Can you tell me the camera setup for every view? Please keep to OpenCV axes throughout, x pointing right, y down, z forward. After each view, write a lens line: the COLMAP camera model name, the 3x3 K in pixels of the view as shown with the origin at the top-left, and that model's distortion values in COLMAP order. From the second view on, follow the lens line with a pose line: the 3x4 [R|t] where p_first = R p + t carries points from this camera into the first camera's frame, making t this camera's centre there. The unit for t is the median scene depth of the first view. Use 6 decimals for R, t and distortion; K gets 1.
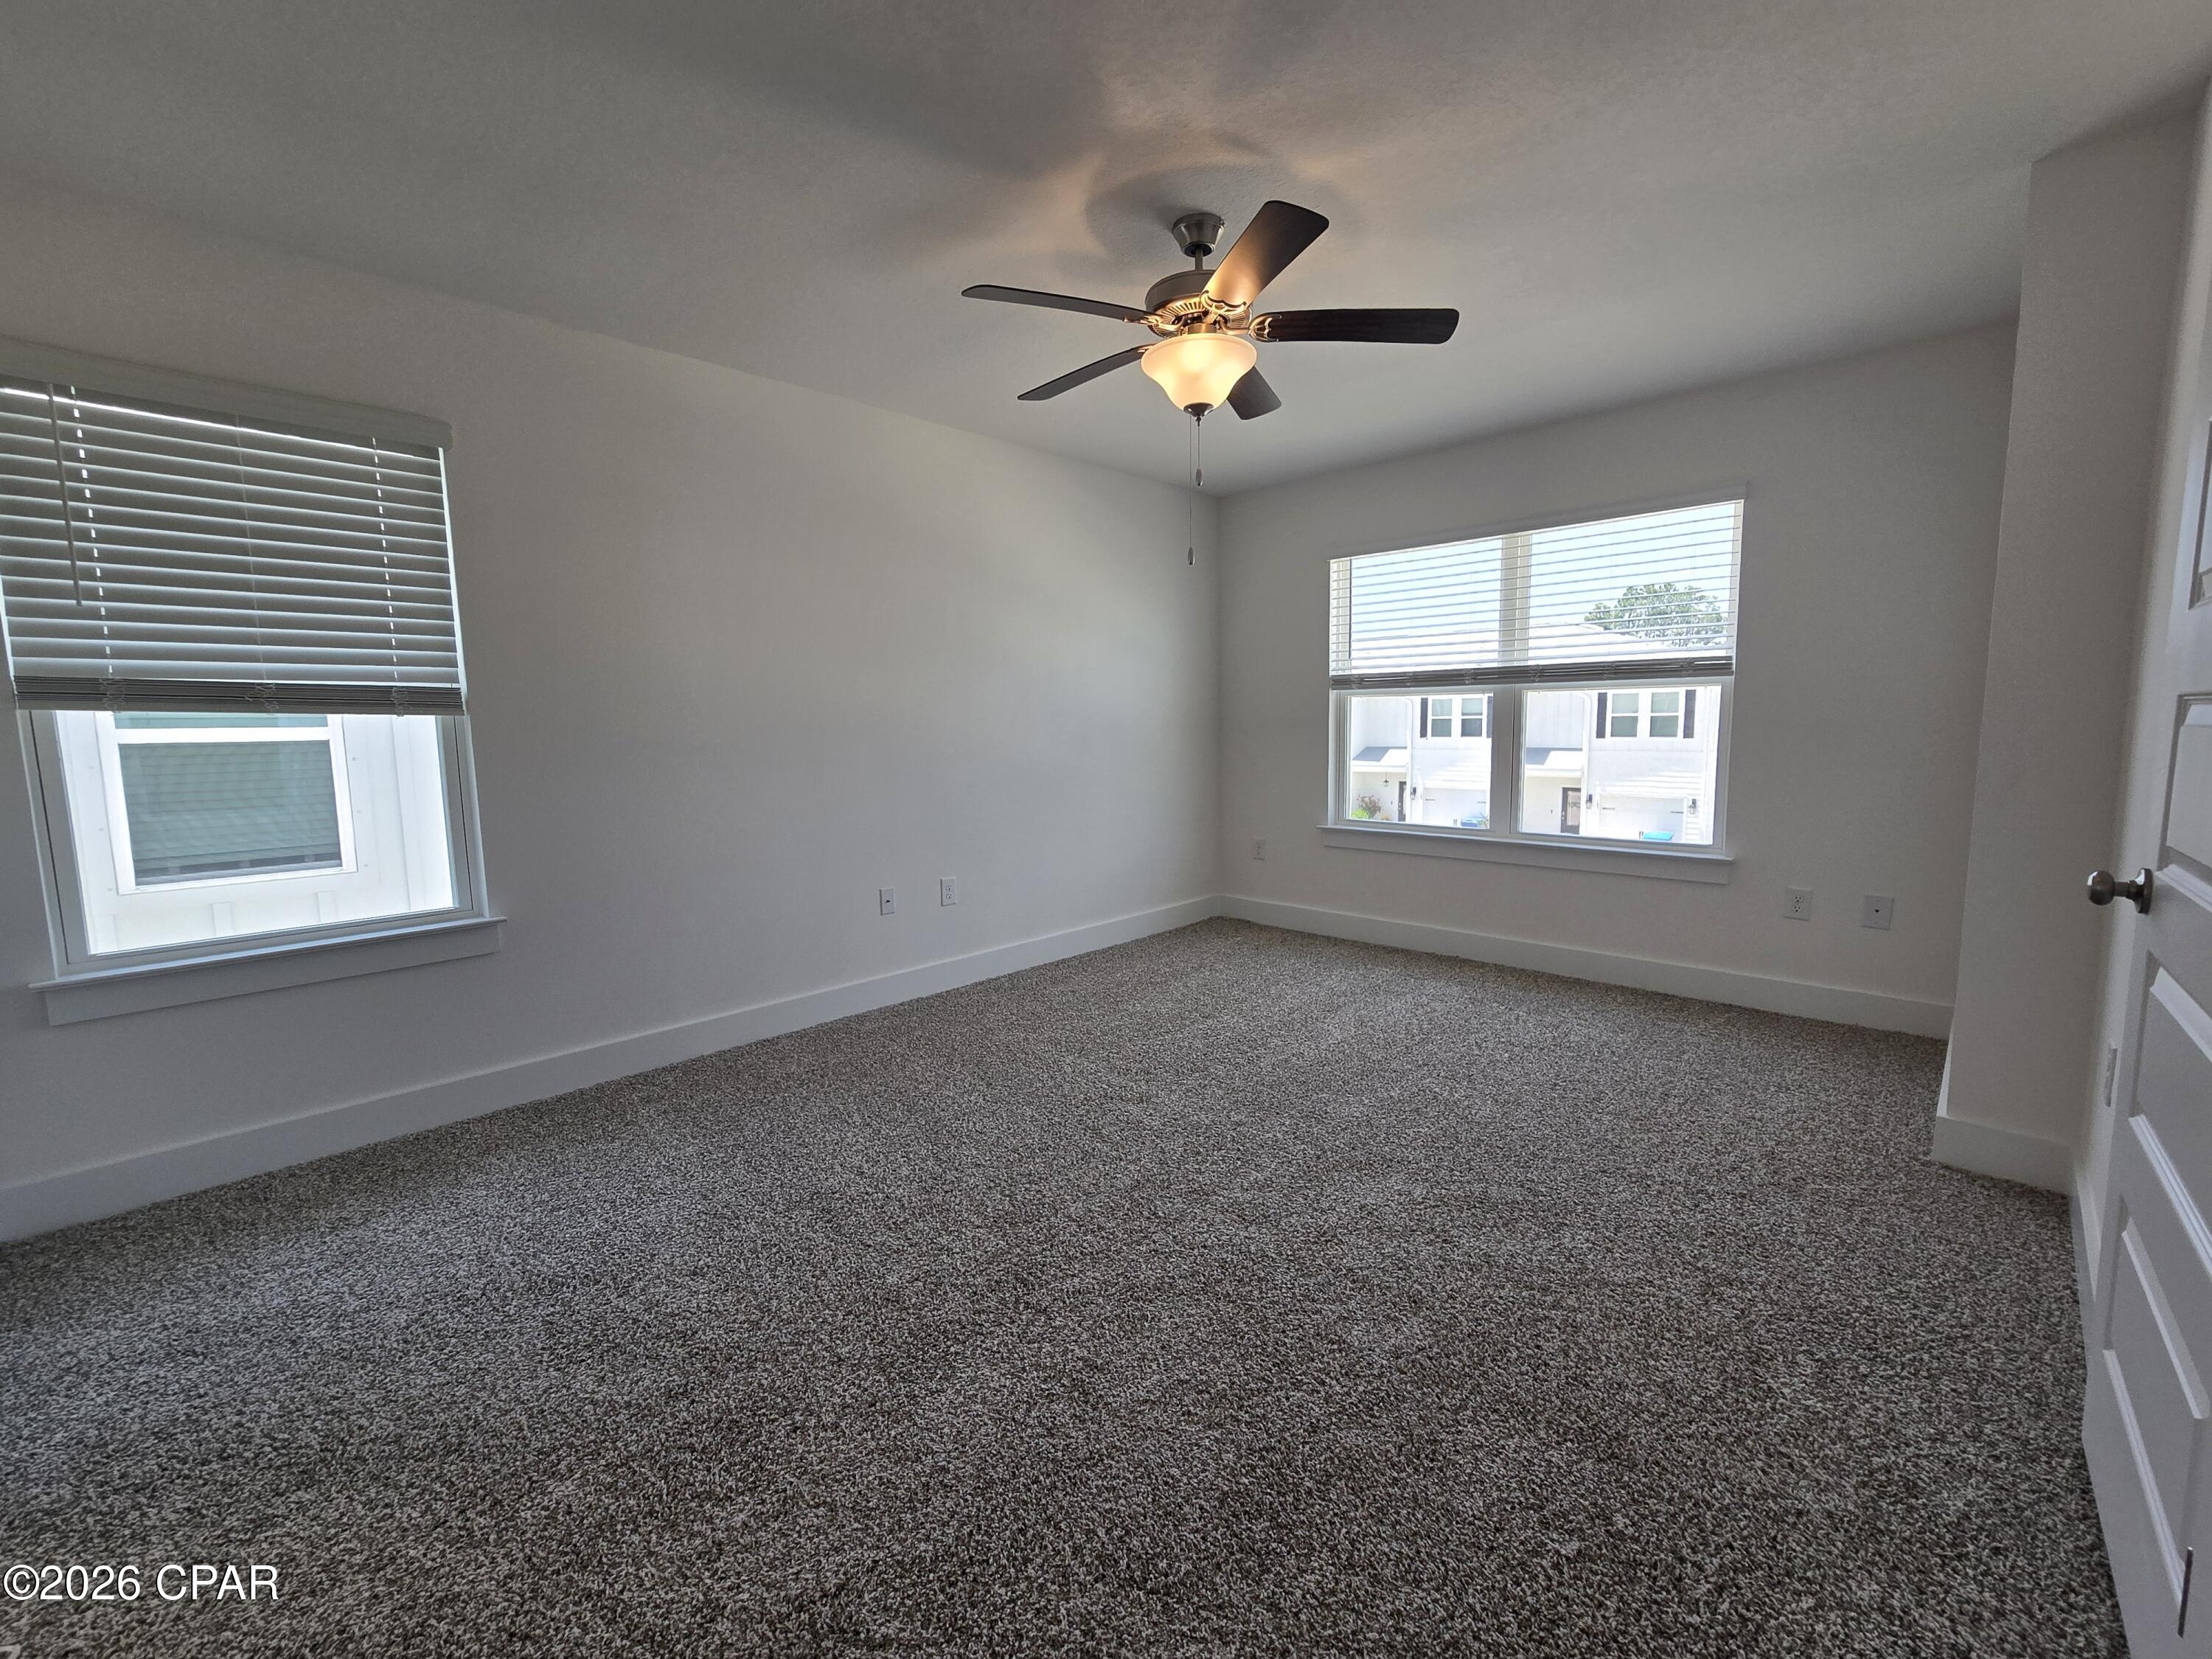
lens RADIAL K [[907.9, 0, 1110.3], [0, 907.9, 824.0], [0, 0, 1]] dist [-0.001131, -0.000546]
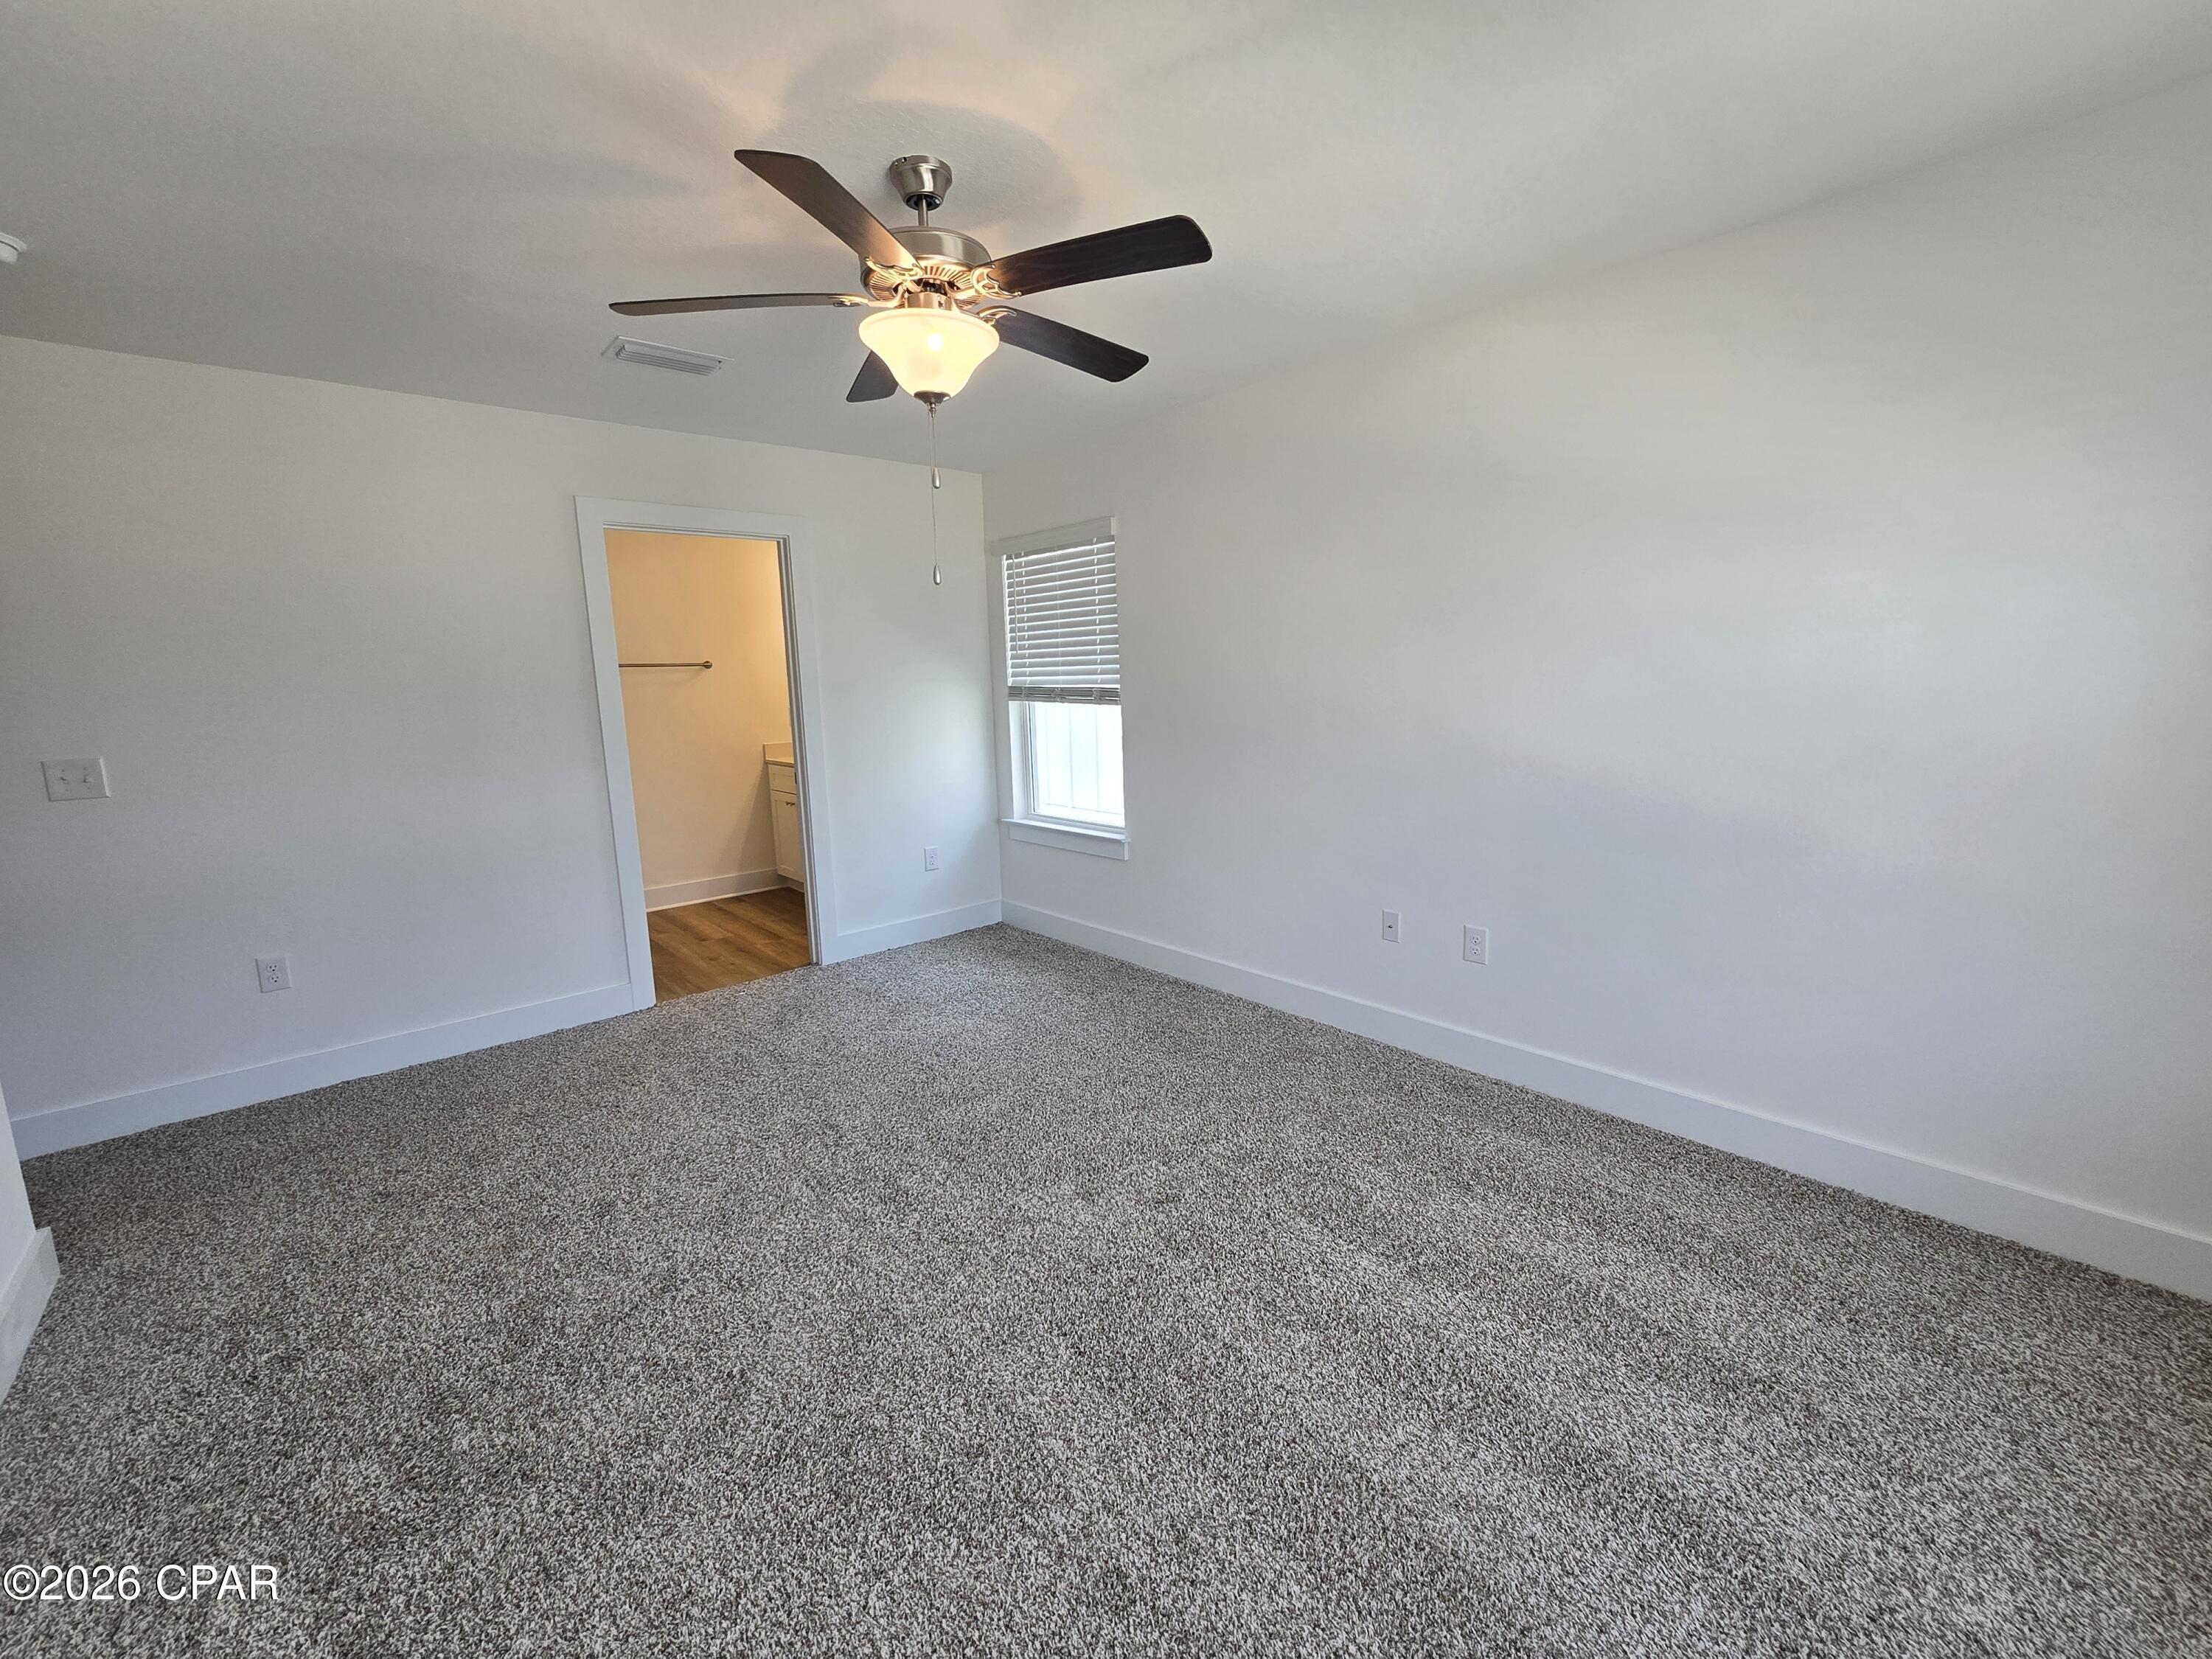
lens RADIAL K [[907.9, 0, 1110.3], [0, 907.9, 824.0], [0, 0, 1]] dist [-0.001131, -0.000546]
pose [[-0.078867, 0.161692, -0.983685, 0.866251], [-0.097636, 0.980761, 0.169040, -0.183198], [0.992092, 0.109375, -0.061563, 1.117891]]
